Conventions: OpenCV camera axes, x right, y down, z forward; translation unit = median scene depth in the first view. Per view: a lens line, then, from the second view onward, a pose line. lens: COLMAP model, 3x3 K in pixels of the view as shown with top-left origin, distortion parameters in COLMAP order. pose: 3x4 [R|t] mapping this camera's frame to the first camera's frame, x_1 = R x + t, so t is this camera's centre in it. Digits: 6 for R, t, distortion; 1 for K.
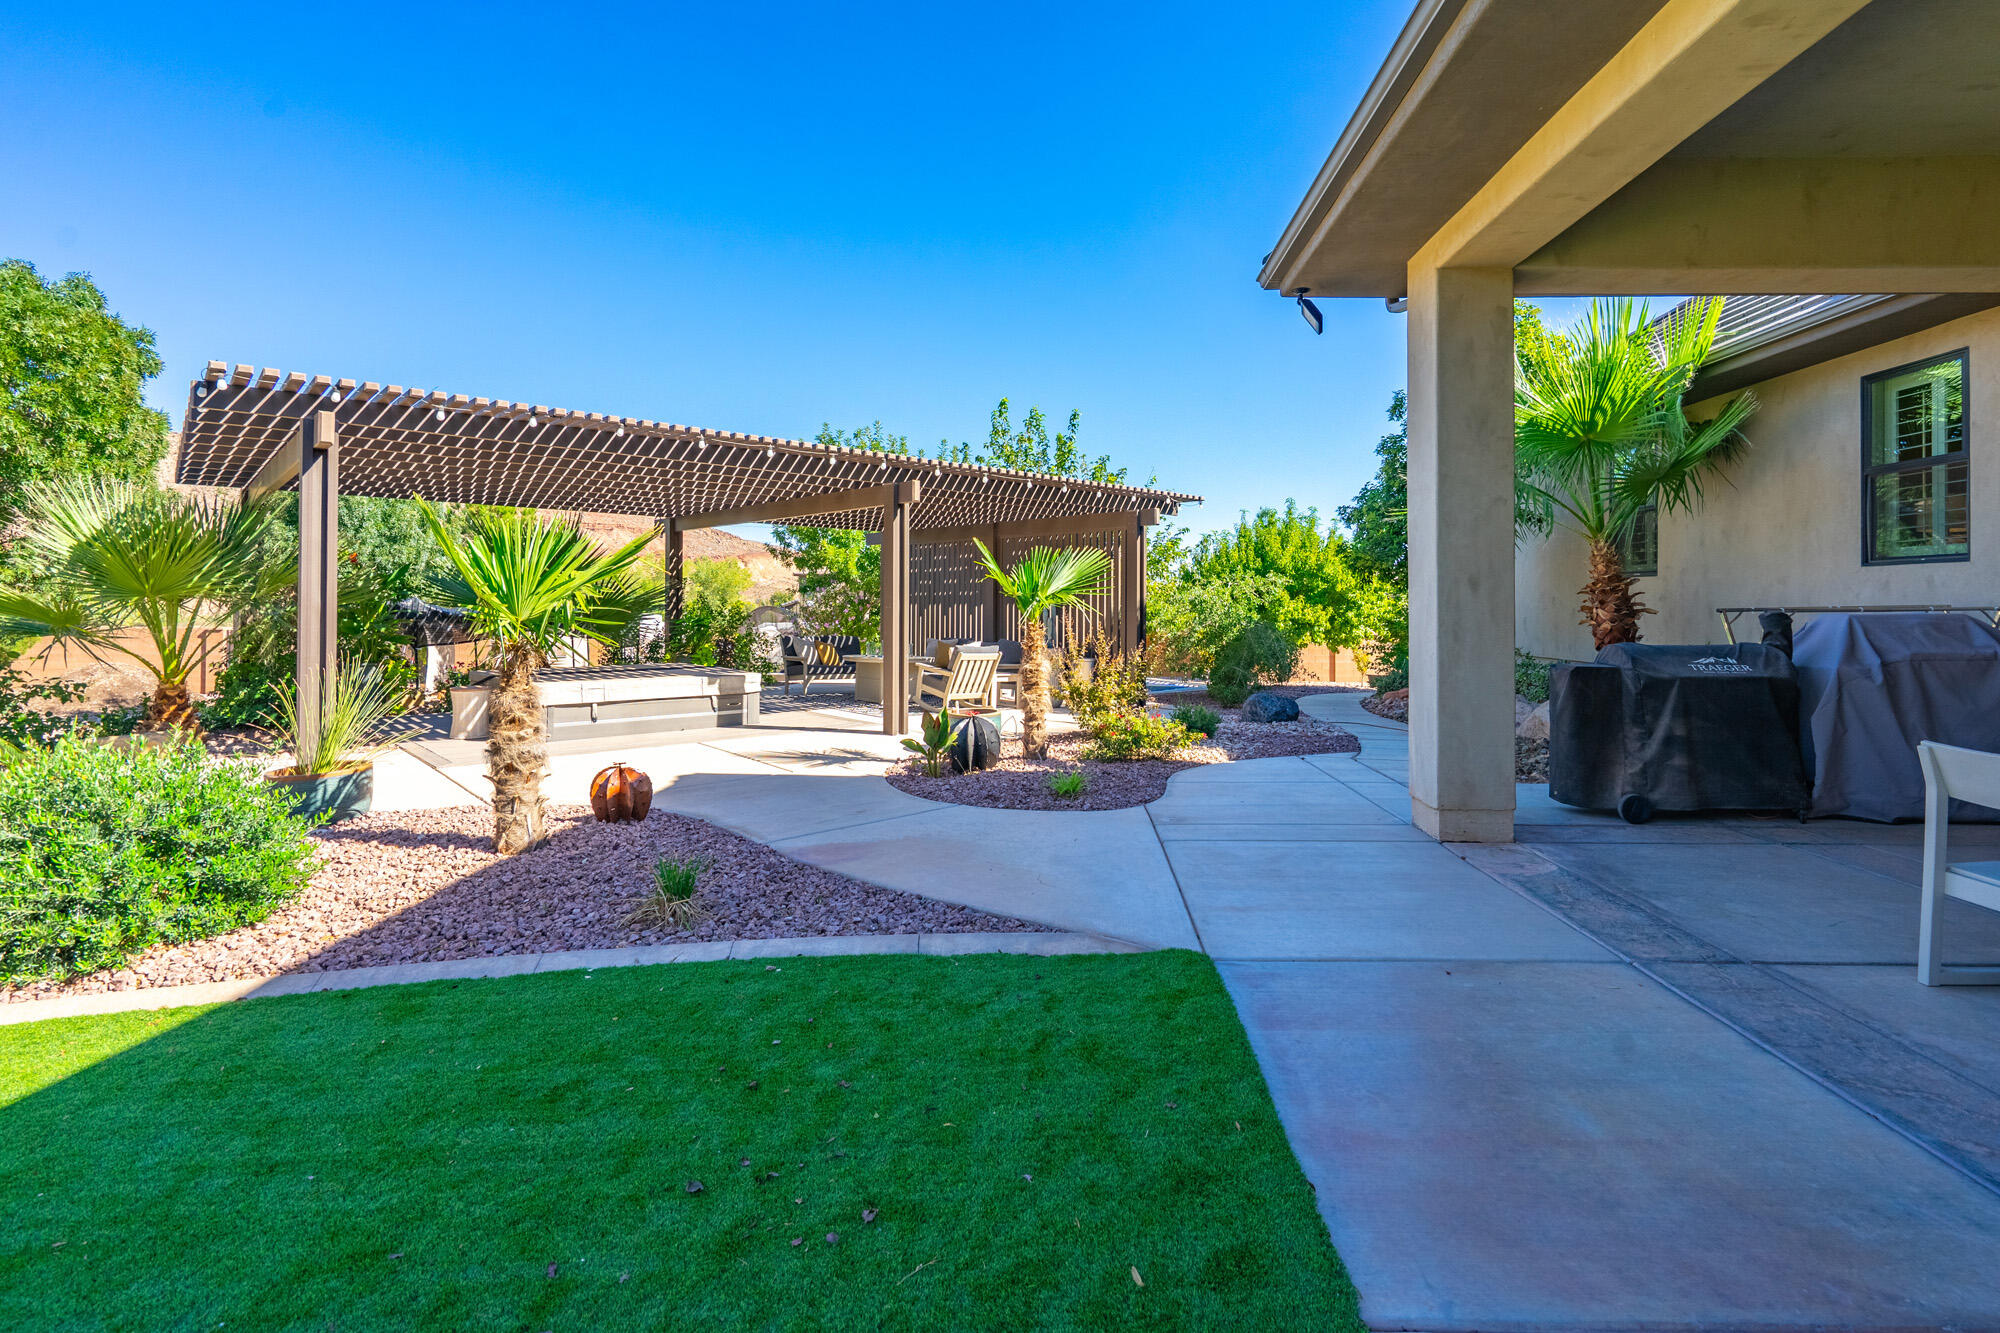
lens RADIAL K [[908.6, 0, 1037.3], [0, 908.6, 594.8], [0, 0, 1]] dist [-0.015292, 0.000566]
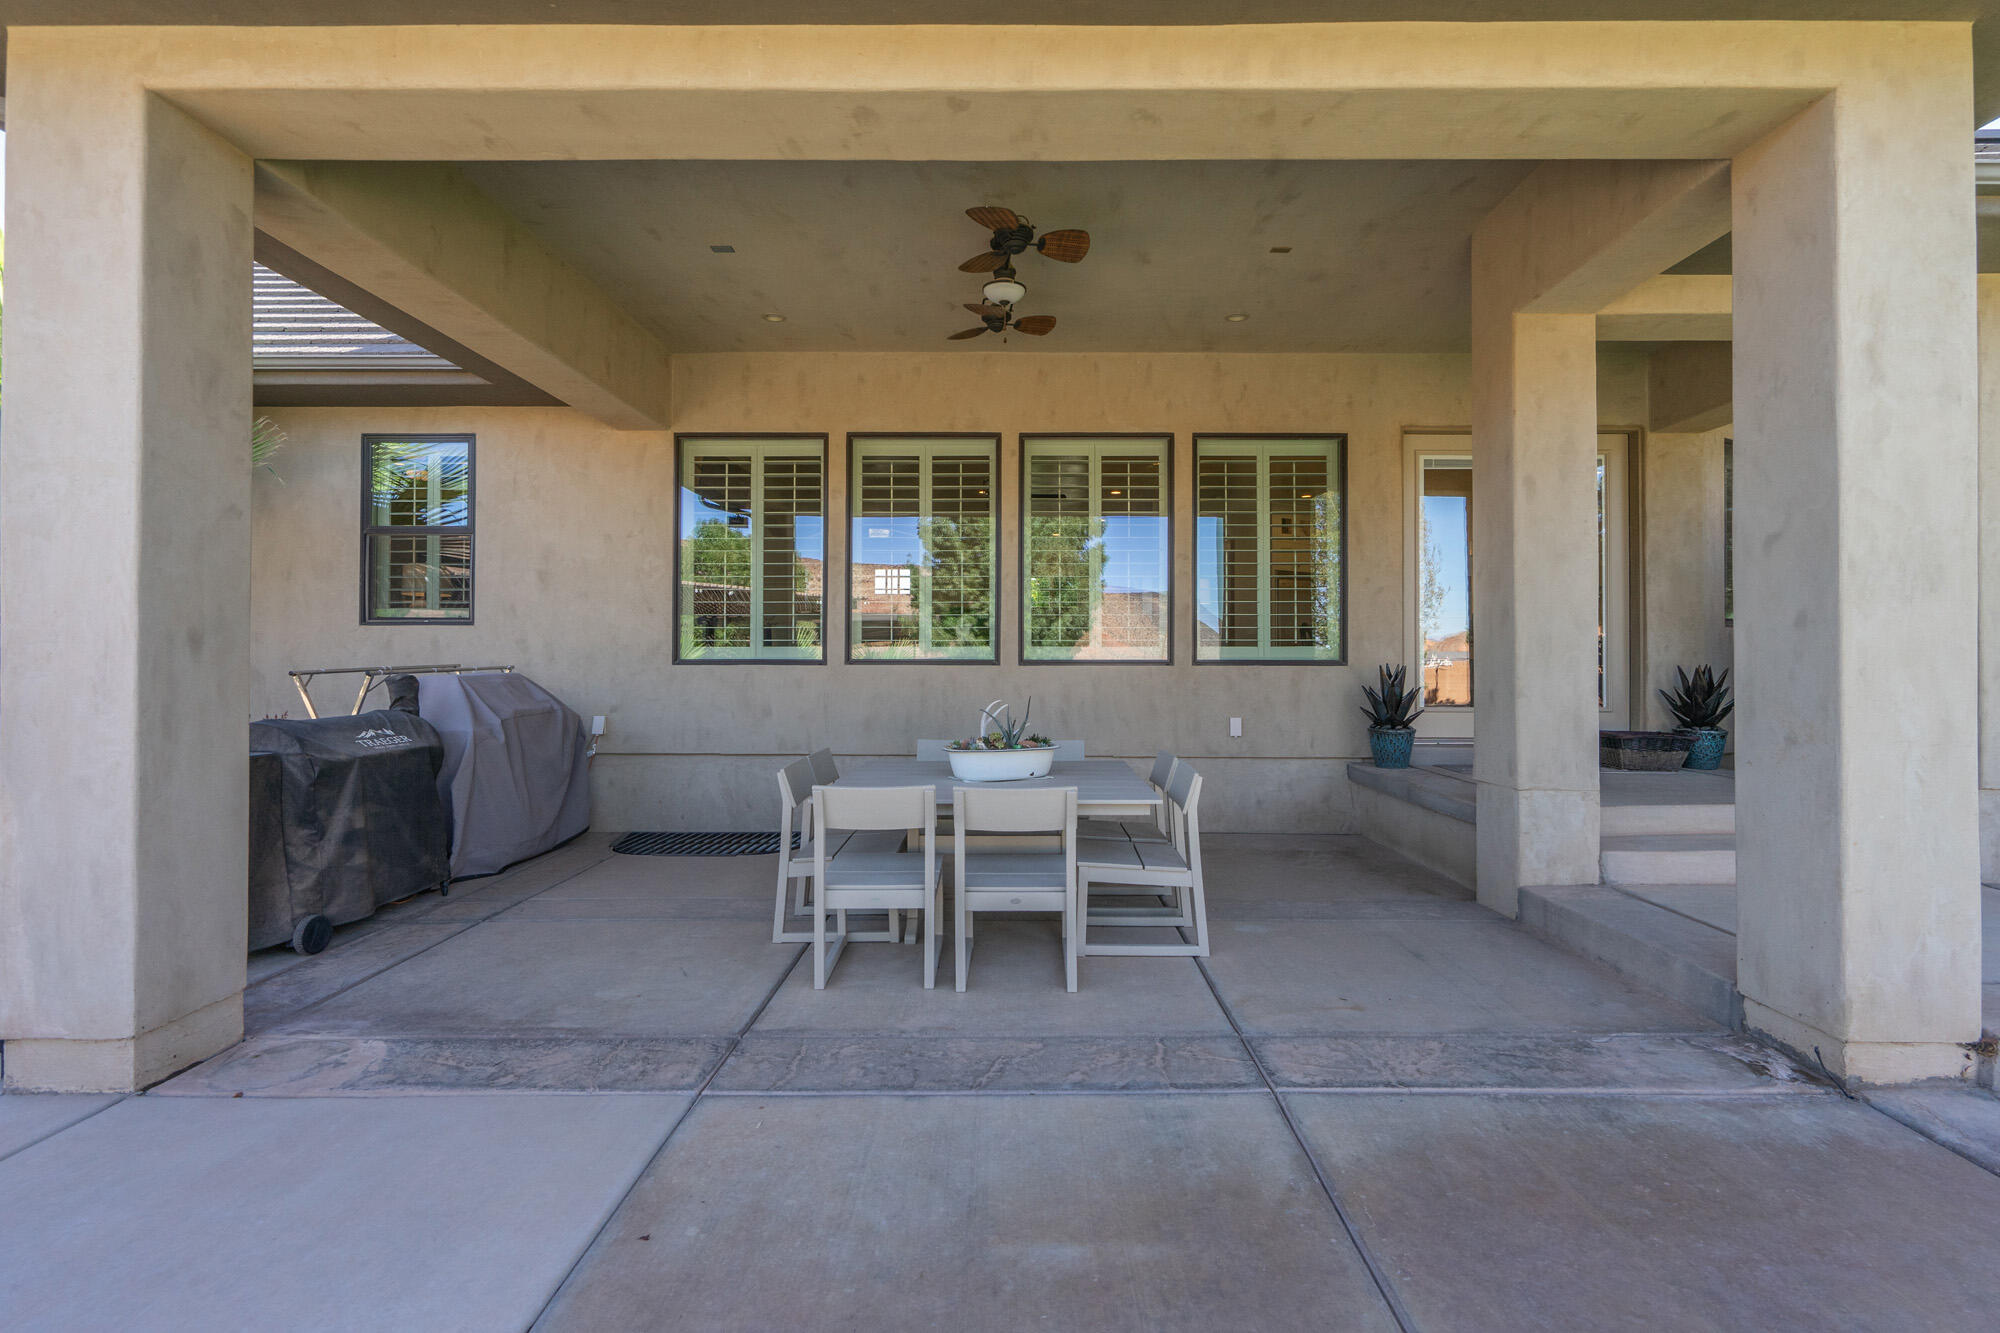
lens RADIAL K [[908.6, 0, 987.1], [0, 908.6, 653.0], [0, 0, 1]] dist [-0.015292, 0.000566]
pose [[-0.028922, 0.002504, 0.999579, -0.124189], [-0.011309, 0.999932, -0.002832, -0.007844], [-0.999518, -0.011386, -0.028892, 0.442016]]
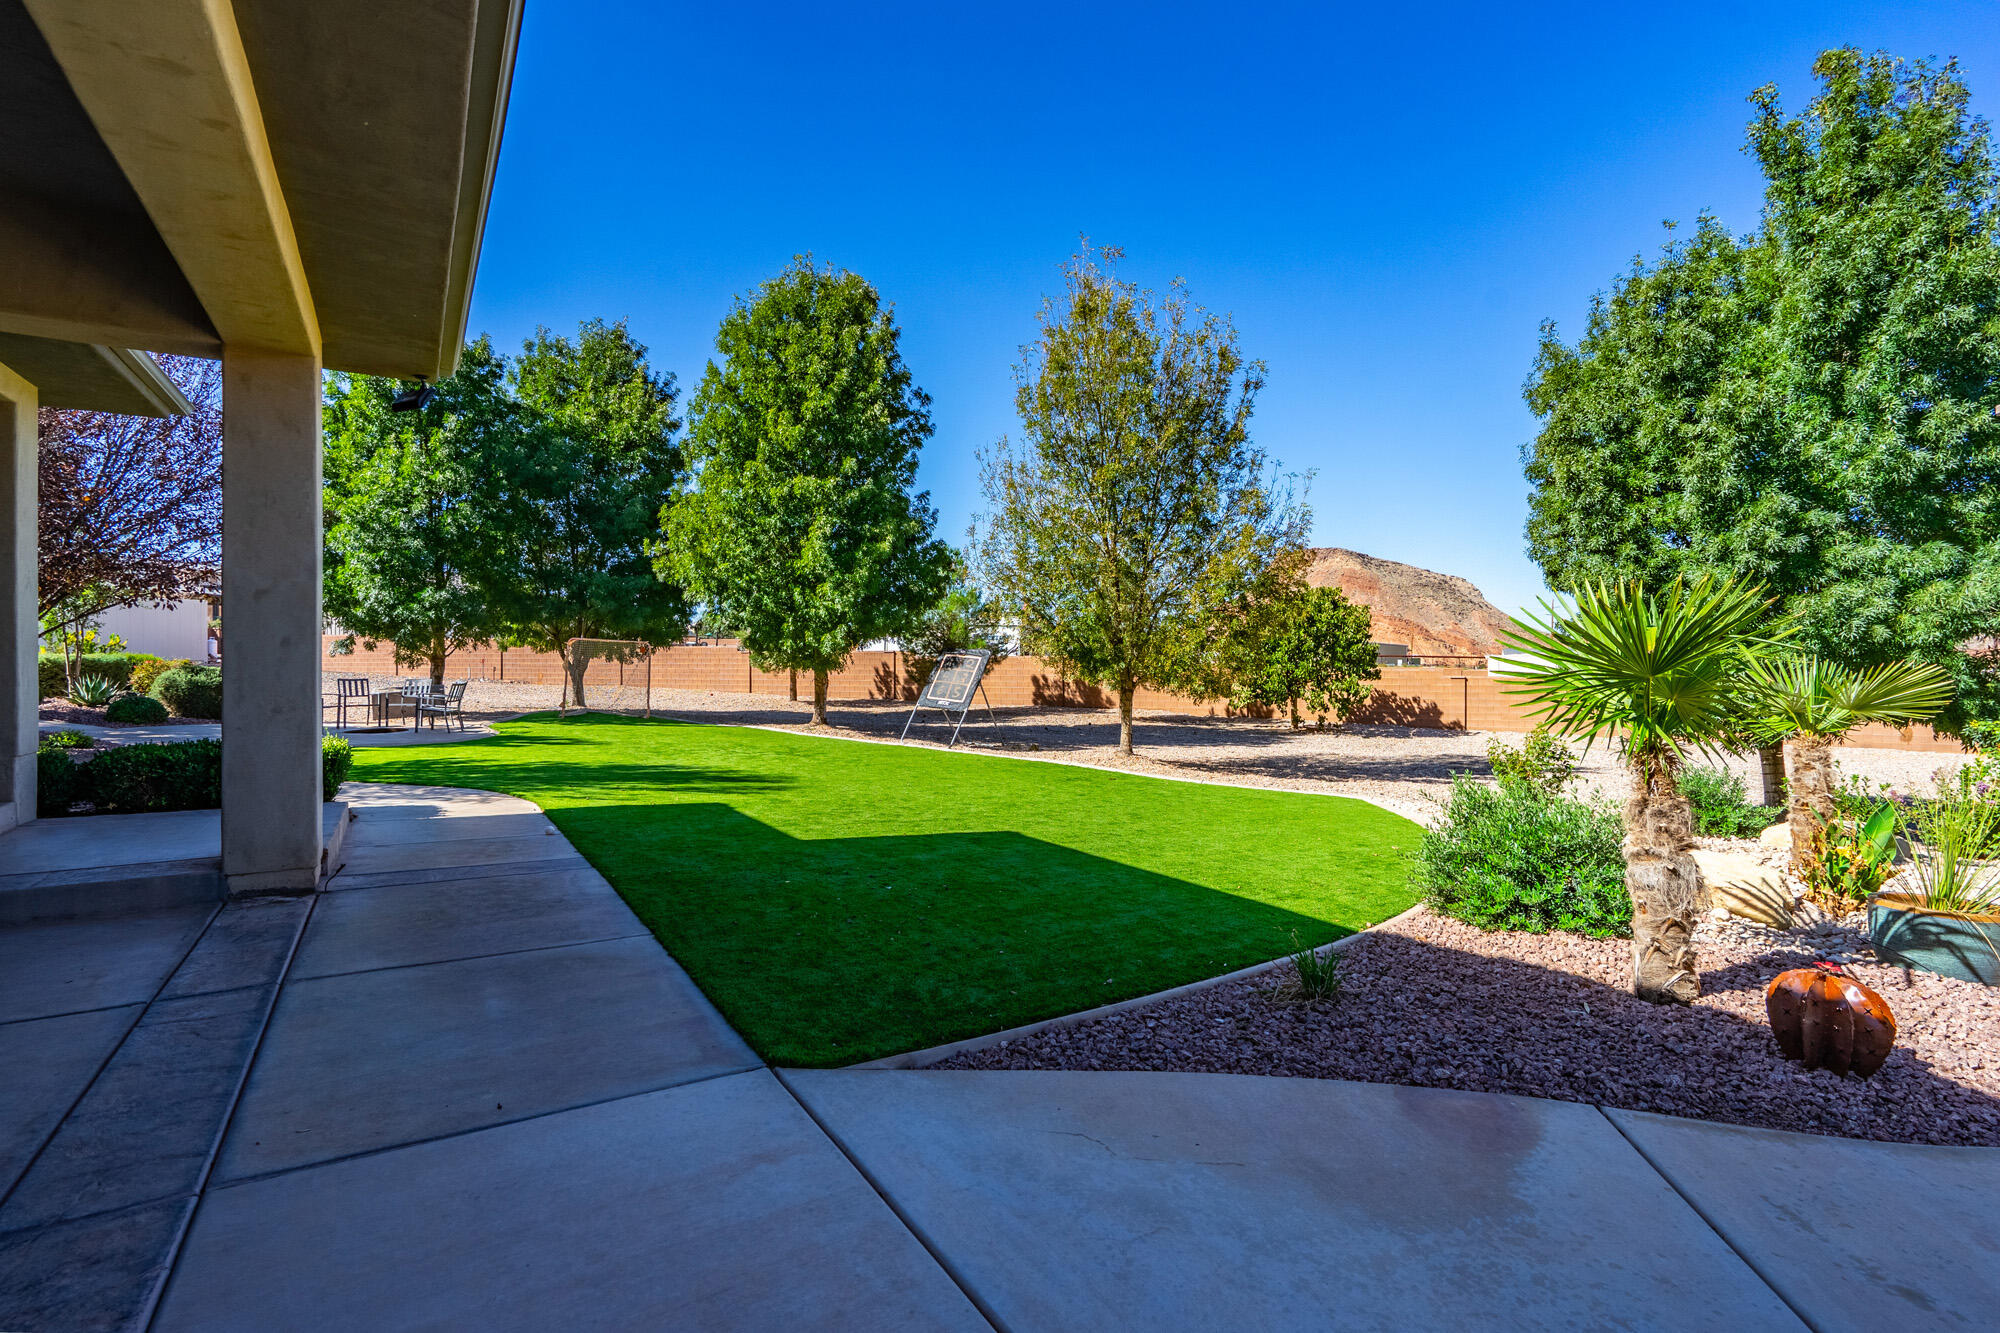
lens RADIAL K [[908.6, 0, 995.8], [0, 908.6, 661.8], [0, 0, 1]] dist [-0.015292, 0.000566]
pose [[-0.825878, -0.007398, -0.563800, 0.317032], [-0.003607, 0.999963, -0.007838, -0.008925], [0.563837, -0.004440, -0.825874, 1.149803]]
